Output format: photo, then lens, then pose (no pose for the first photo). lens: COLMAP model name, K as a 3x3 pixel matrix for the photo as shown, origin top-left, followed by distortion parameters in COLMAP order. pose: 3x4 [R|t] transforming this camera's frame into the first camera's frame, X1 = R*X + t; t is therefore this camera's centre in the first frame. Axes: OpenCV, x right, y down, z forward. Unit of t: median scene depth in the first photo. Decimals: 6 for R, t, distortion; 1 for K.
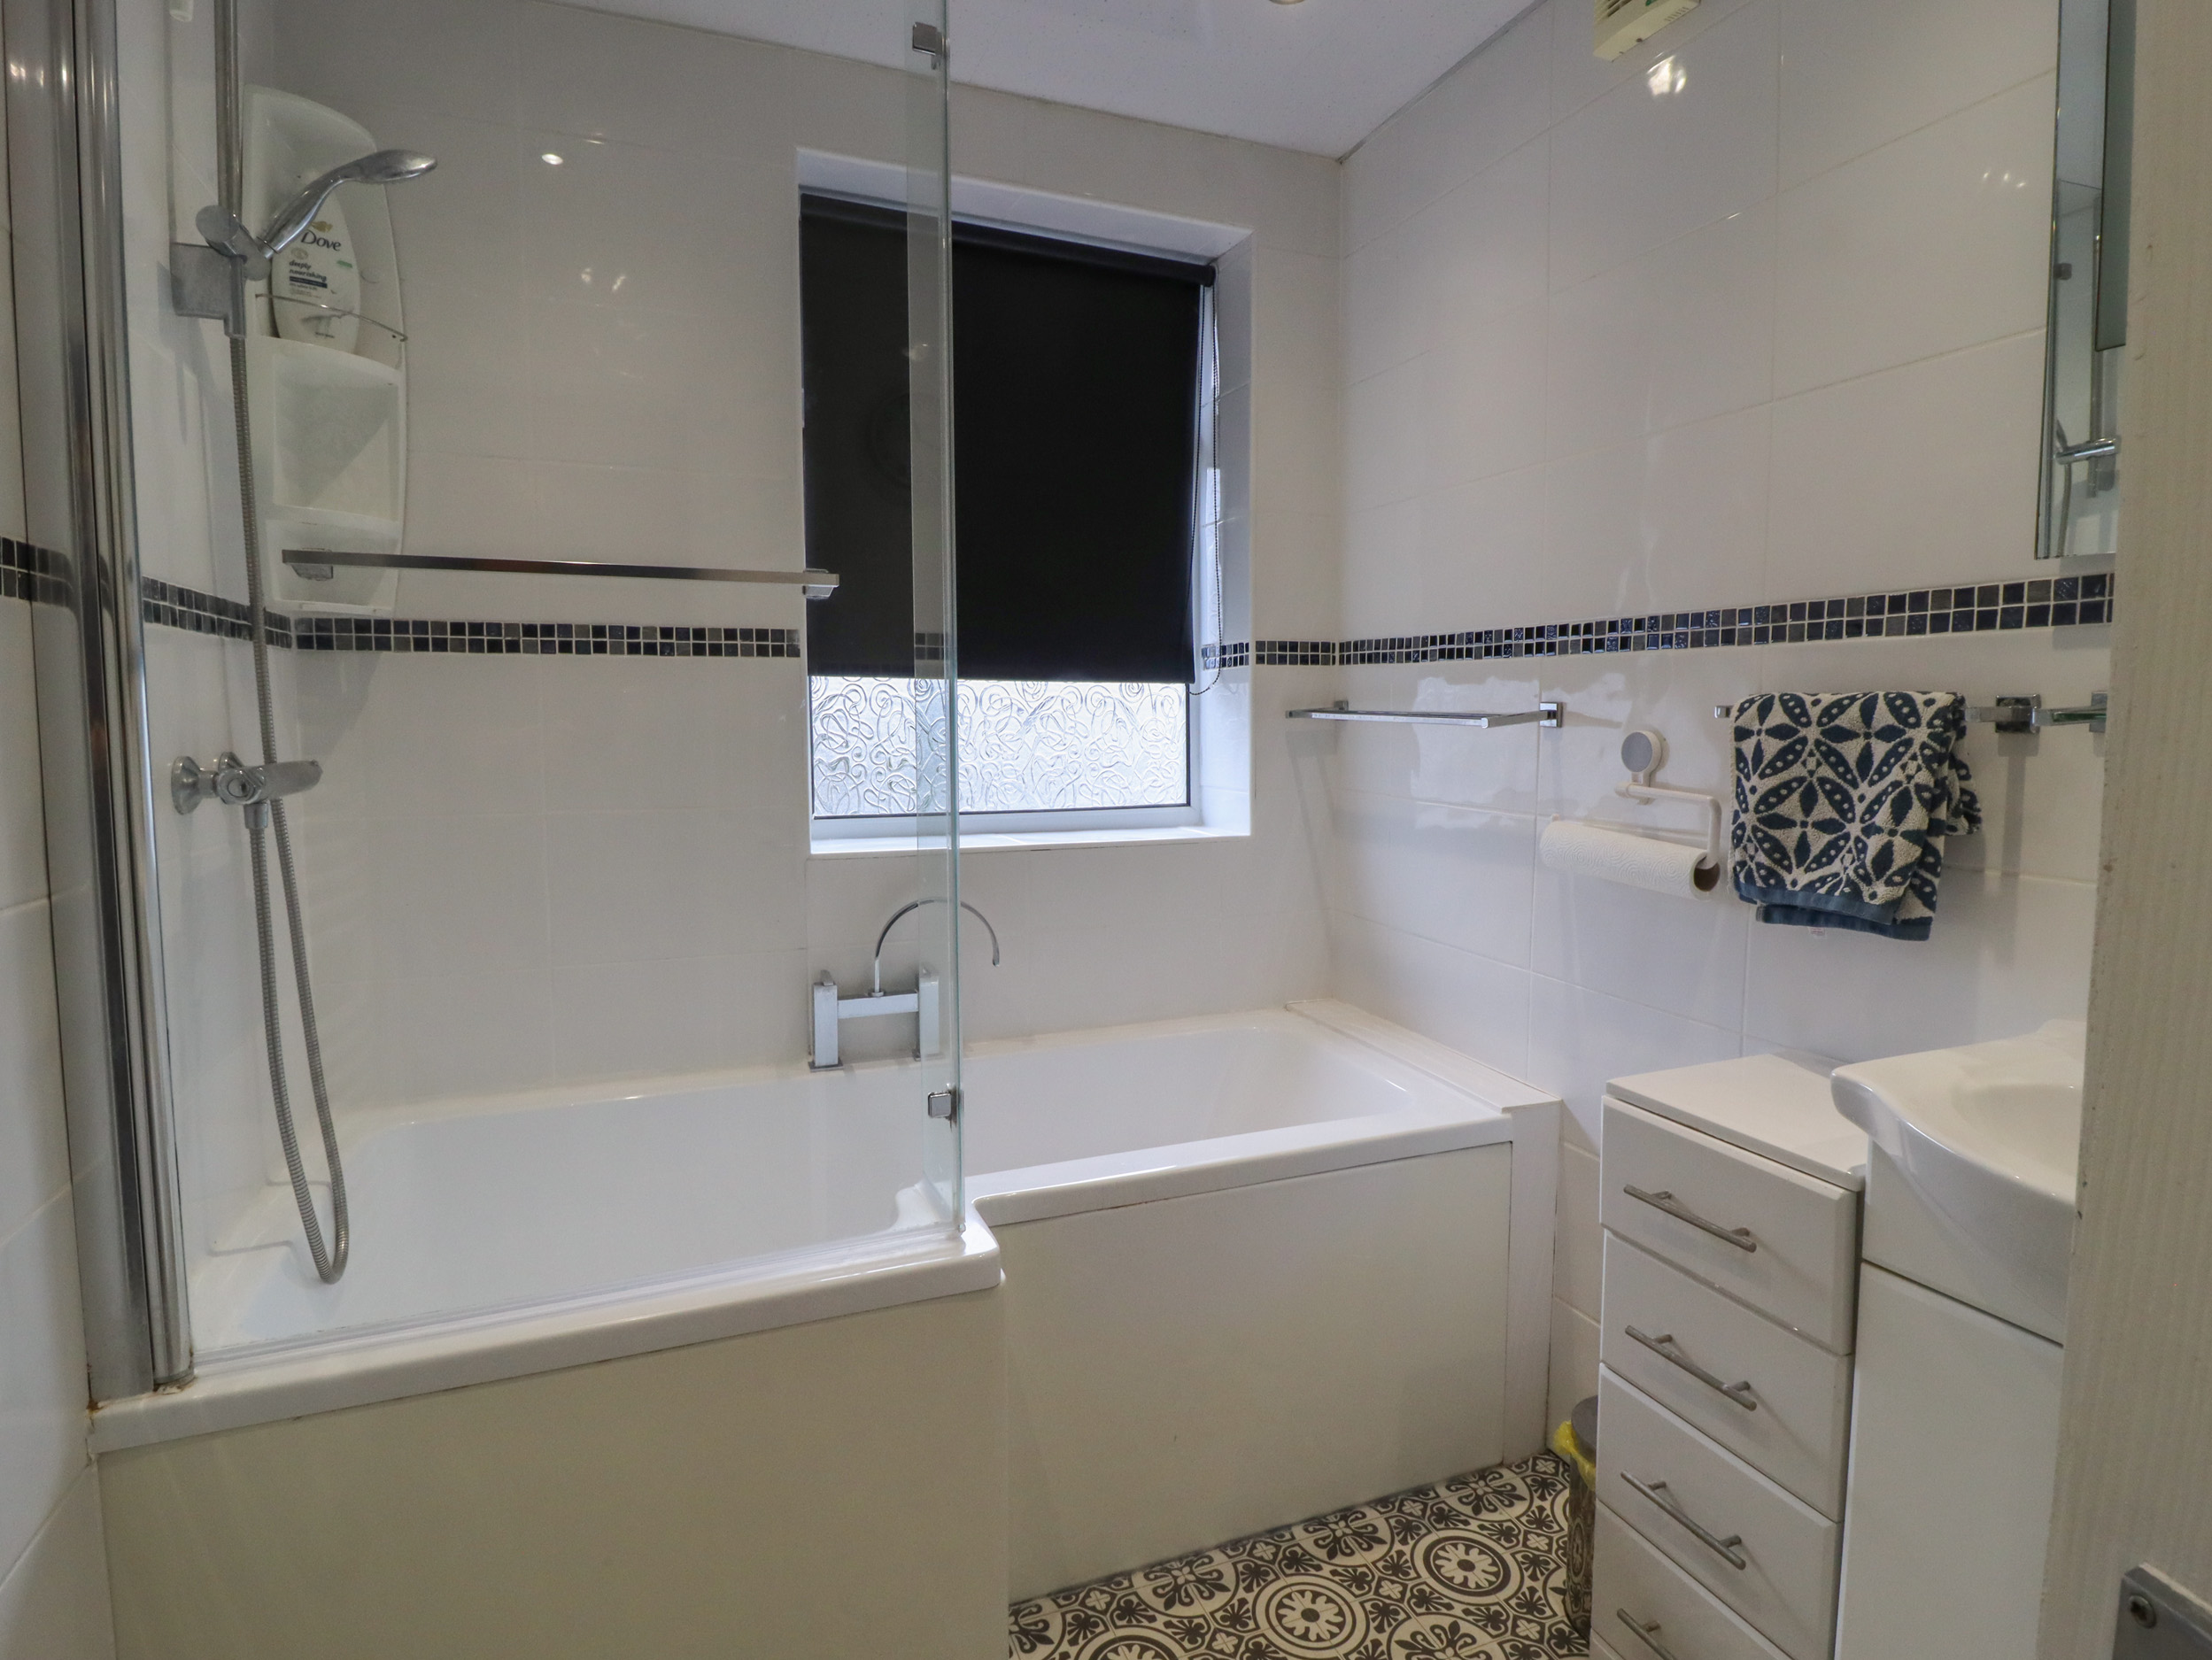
lens RADIAL K [[1183.1, 0, 1110.3], [0, 1183.1, 819.1], [0, 0, 1]] dist [-0.004158, -0.005282]
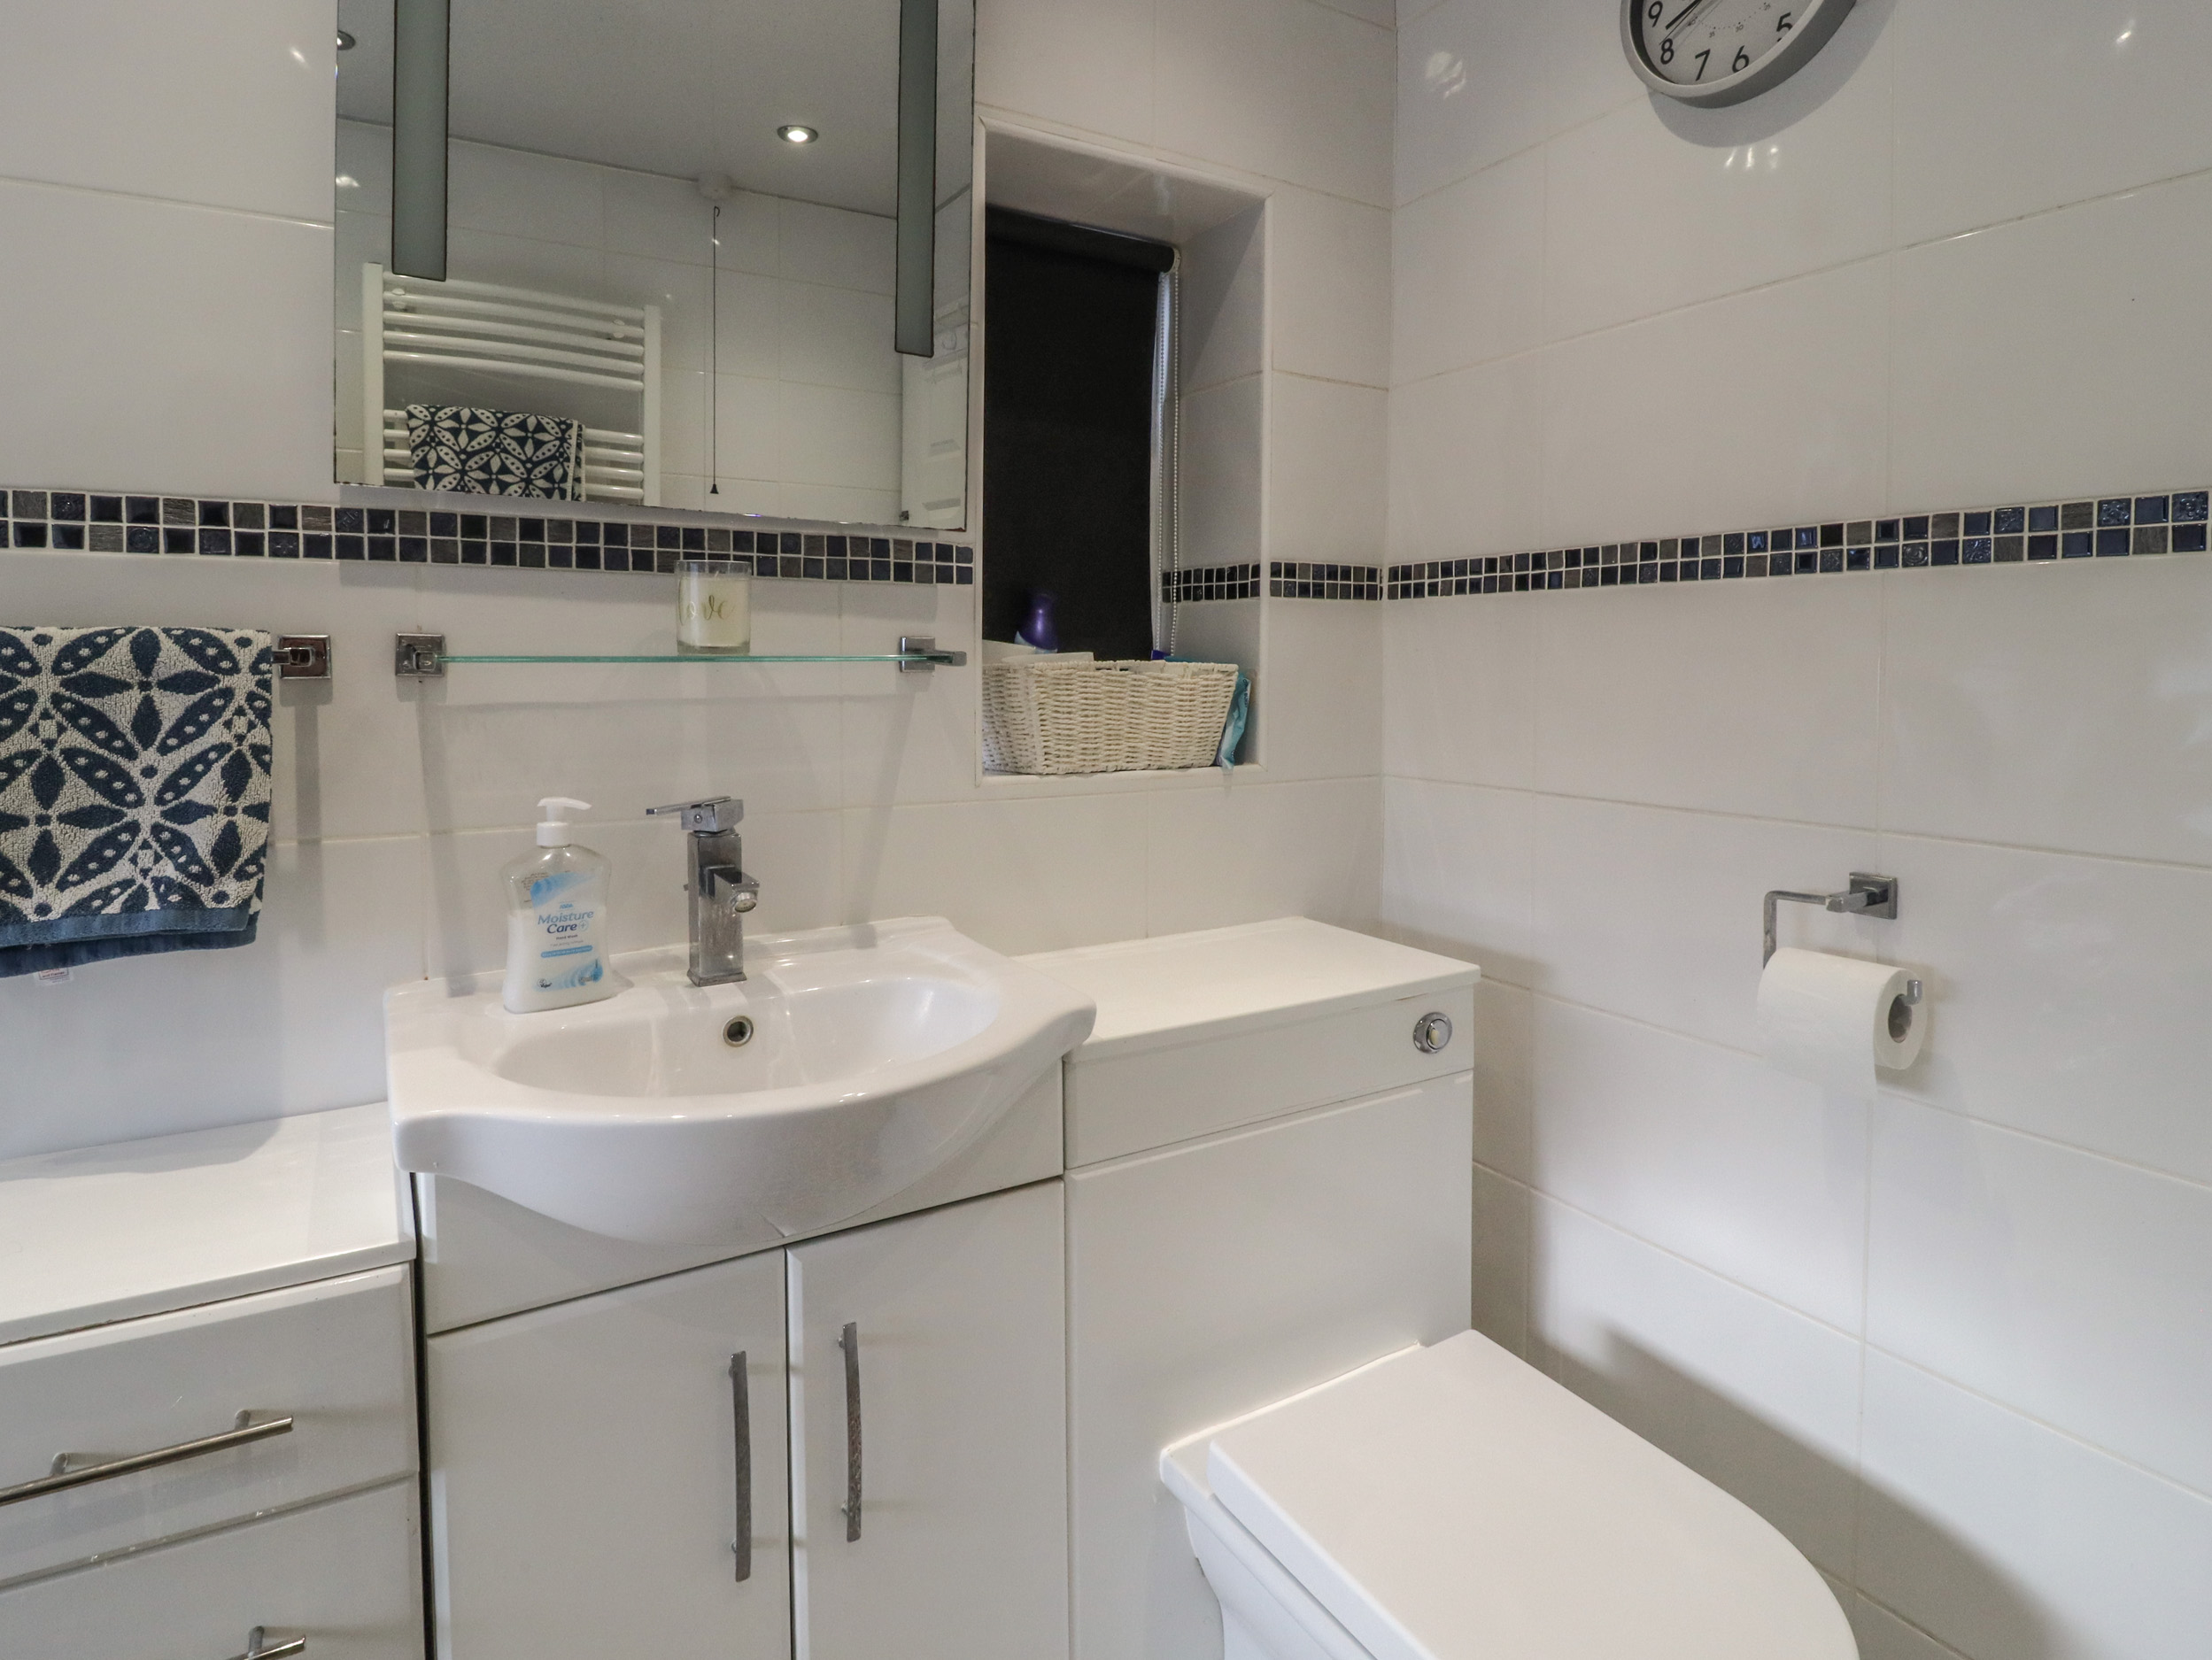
lens RADIAL K [[1183.1, 0, 1142.8], [0, 1183.1, 703.6], [0, 0, 1]] dist [-0.004158, -0.005282]
pose [[-0.164827, -0.035458, 0.985685, -0.181747], [0.086679, 0.994966, 0.050287, -0.043519], [-0.982506, 0.093727, -0.160924, 0.516522]]
